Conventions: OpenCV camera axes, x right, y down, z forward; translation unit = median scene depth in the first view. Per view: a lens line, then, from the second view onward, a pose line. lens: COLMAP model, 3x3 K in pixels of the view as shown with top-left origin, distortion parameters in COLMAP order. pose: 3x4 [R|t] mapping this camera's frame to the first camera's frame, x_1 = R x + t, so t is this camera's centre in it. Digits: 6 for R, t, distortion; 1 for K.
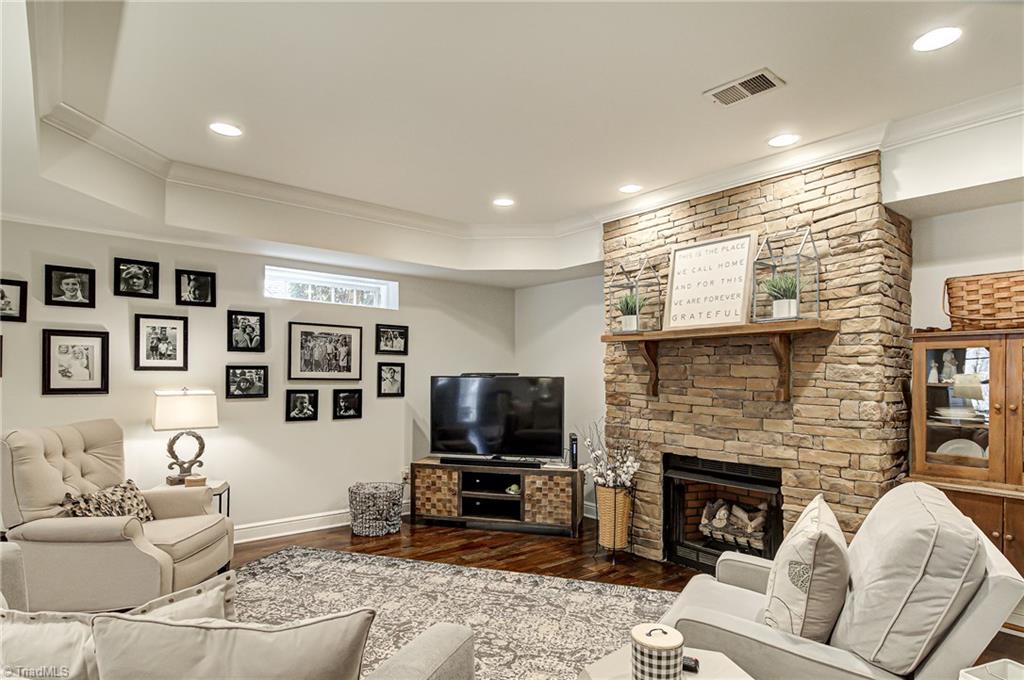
lens RADIAL K [[554.2, 0, 516.7], [0, 554.2, 373.9], [0, 0, 1]] dist [0.010306, -0.008173]
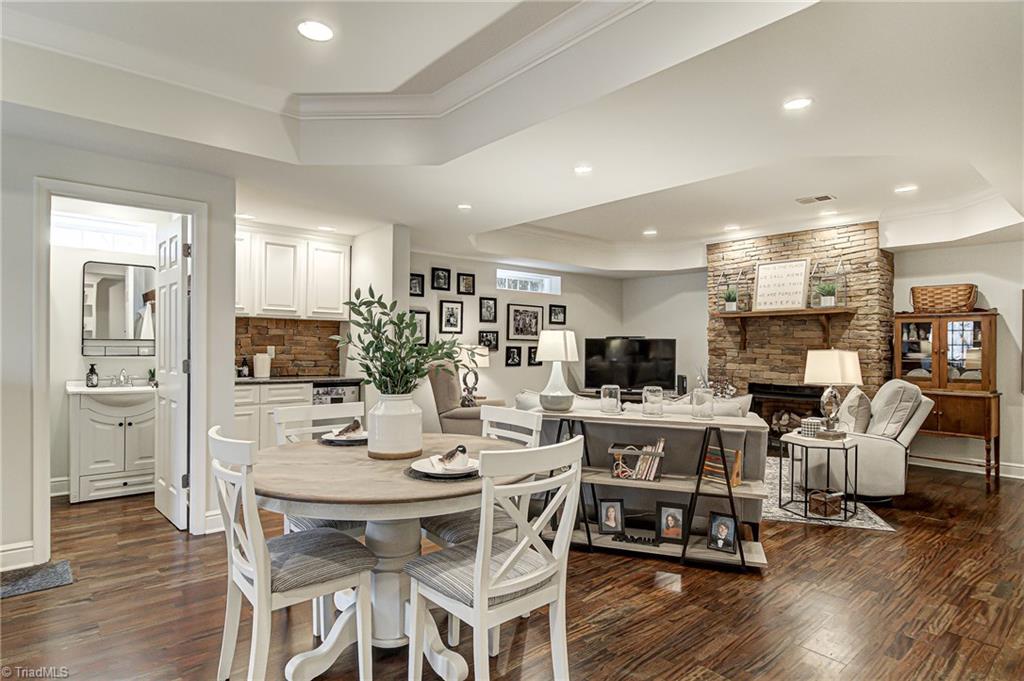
lens RADIAL K [[554.2, 0, 513.5], [0, 554.2, 341.8], [0, 0, 1]] dist [0.010306, -0.008173]
pose [[0.999718, 0.002143, 0.023648, -0.501353], [-0.002092, 0.999995, -0.002171, 0.021840], [-0.023652, 0.002121, 0.999718, -0.686479]]
